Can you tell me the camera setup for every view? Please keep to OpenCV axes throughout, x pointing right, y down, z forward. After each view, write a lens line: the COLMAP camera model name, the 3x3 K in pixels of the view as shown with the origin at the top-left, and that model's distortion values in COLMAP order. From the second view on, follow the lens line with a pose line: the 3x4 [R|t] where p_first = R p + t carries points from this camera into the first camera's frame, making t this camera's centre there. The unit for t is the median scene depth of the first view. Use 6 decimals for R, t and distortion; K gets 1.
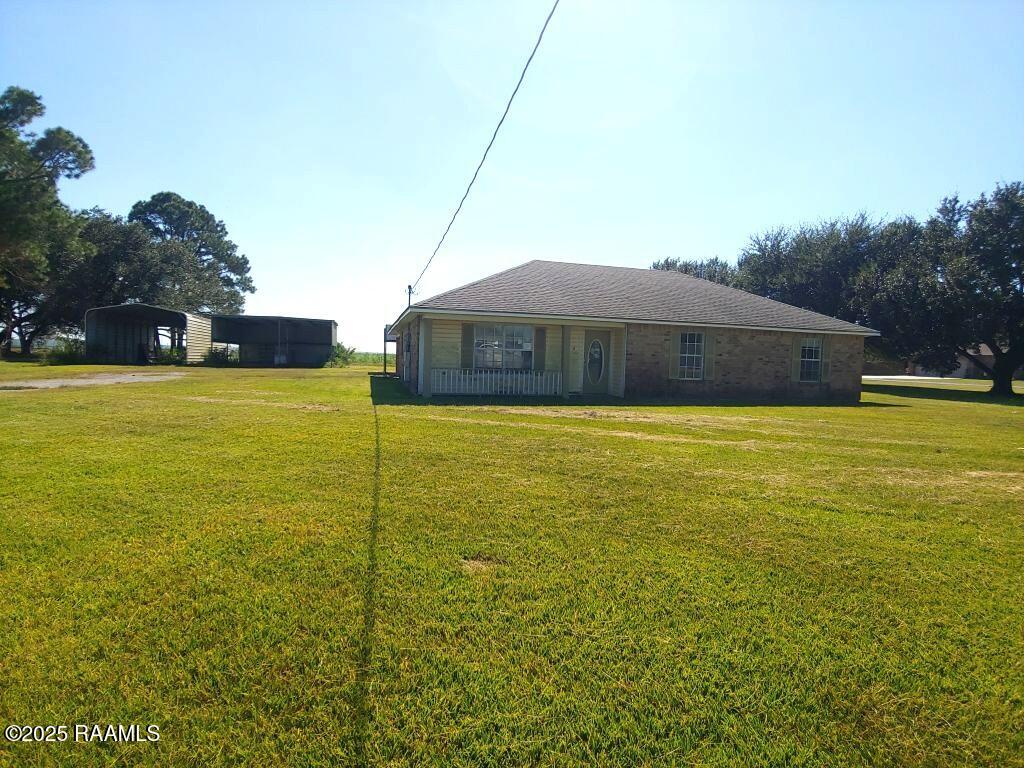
lens RADIAL K [[507.3, 0, 512.0], [0, 507.3, 384.0], [0, 0, 1]] dist [0.005263, -0.022171]
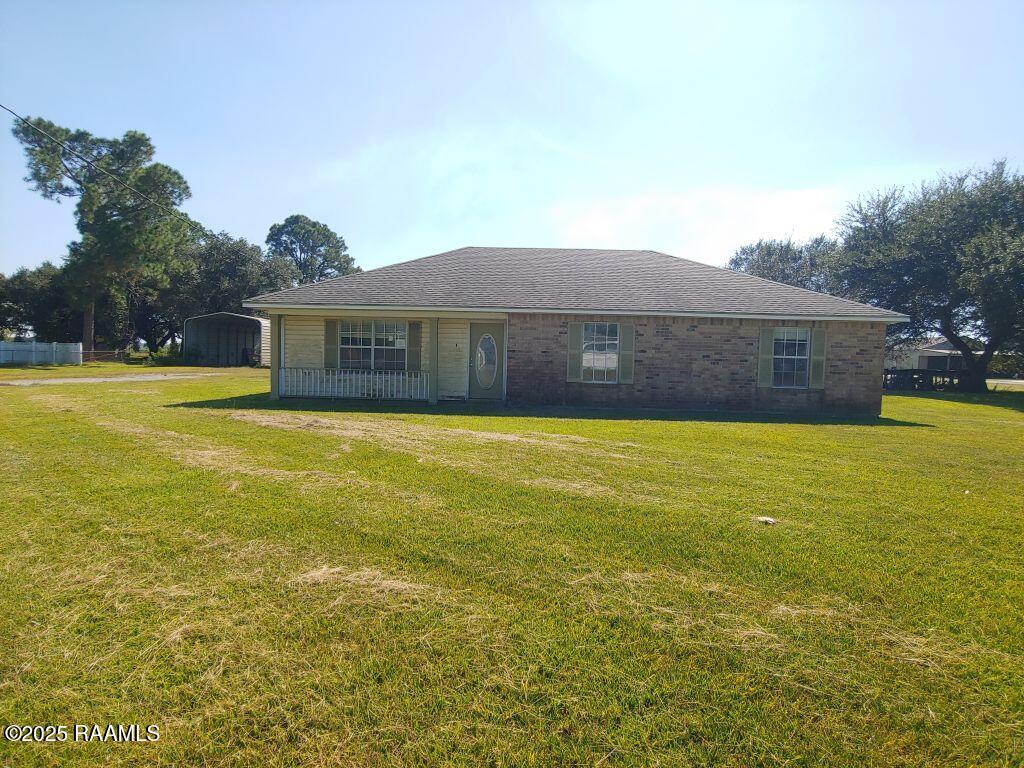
lens RADIAL K [[507.3, 0, 512.0], [0, 507.3, 384.0], [0, 0, 1]] dist [0.005263, -0.022171]
pose [[0.956881, 0.009871, -0.290312, 0.213397], [-0.011778, 0.999919, -0.004821, -0.000867], [0.290240, 0.008032, 0.956920, 0.099455]]
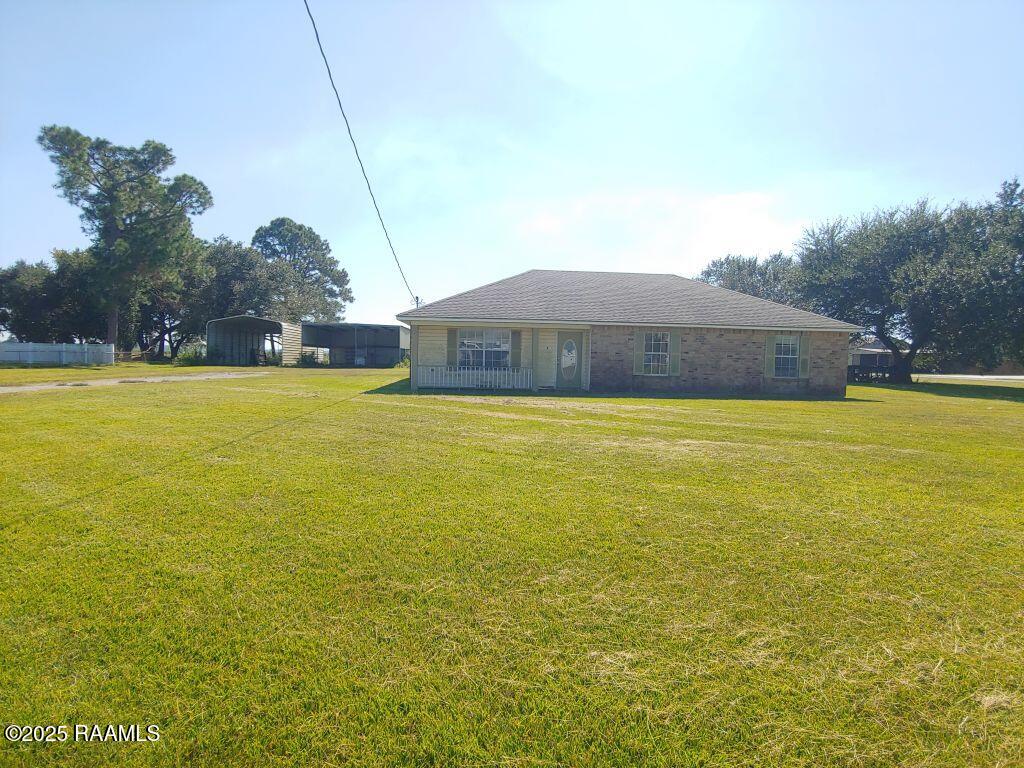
lens RADIAL K [[507.3, 0, 512.0], [0, 507.3, 384.0], [0, 0, 1]] dist [0.005263, -0.022171]
pose [[0.979791, 0.002422, -0.200008, 0.126660], [-0.003091, 0.999991, -0.003036, 0.006597], [0.199999, 0.003593, 0.979790, -0.061562]]
